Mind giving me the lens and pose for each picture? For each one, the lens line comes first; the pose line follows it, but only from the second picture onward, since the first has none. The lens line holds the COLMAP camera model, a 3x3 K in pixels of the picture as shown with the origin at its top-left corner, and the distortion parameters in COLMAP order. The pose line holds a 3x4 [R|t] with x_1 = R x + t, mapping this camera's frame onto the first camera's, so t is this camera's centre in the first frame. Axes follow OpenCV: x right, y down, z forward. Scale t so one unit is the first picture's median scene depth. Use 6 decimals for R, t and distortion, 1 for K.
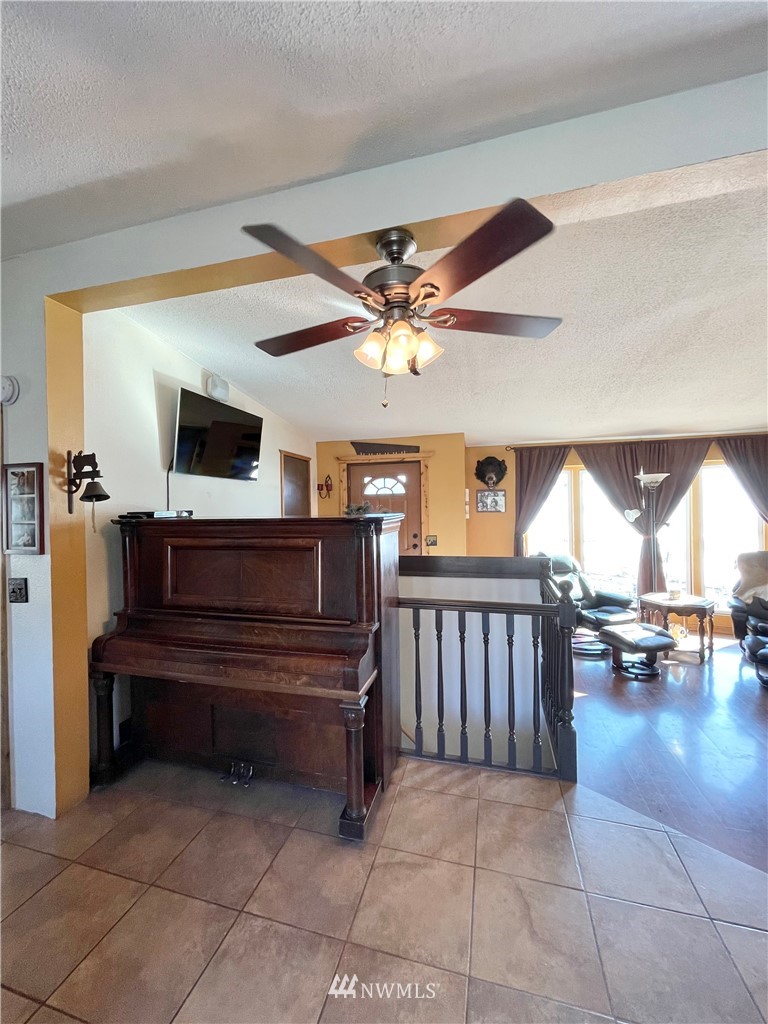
lens RADIAL K [[414.1, 0, 384.4], [0, 414.1, 511.3], [0, 0, 1]] dist [-0.003486, 0.000507]
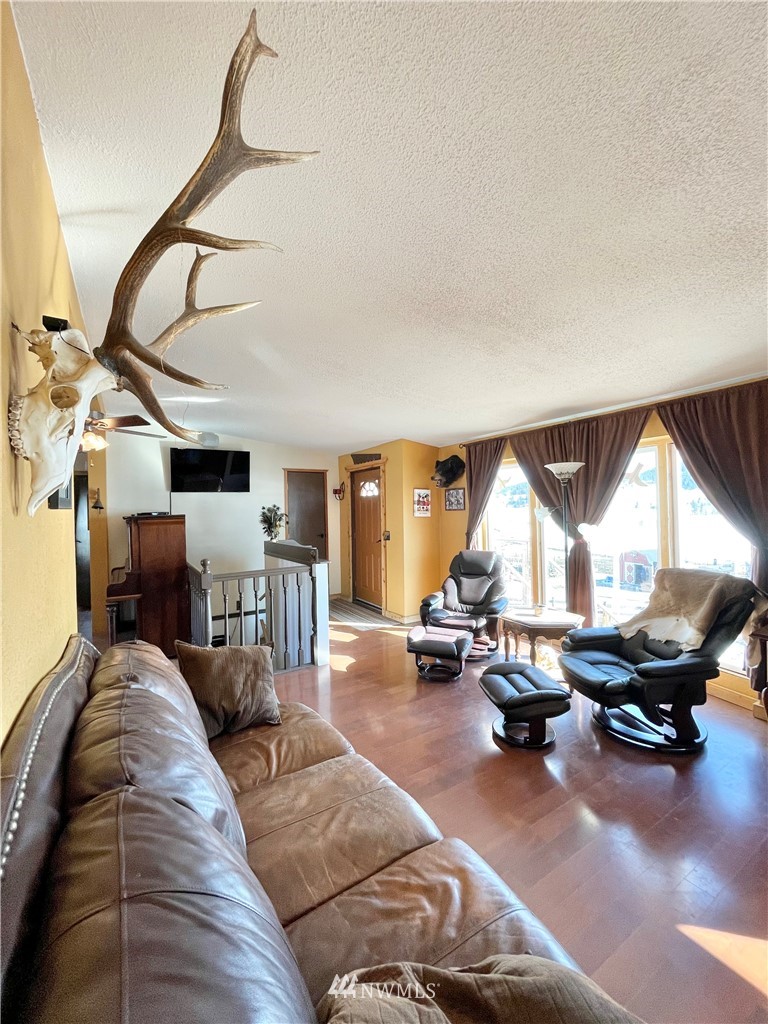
lens RADIAL K [[414.1, 0, 382.8], [0, 414.1, 509.5], [0, 0, 1]] dist [-0.003486, 0.000507]
pose [[0.721793, -0.001534, -0.692108, 0.894987], [0.008750, 0.999938, 0.006909, -0.009310], [0.692054, -0.011043, 0.721761, 0.166894]]
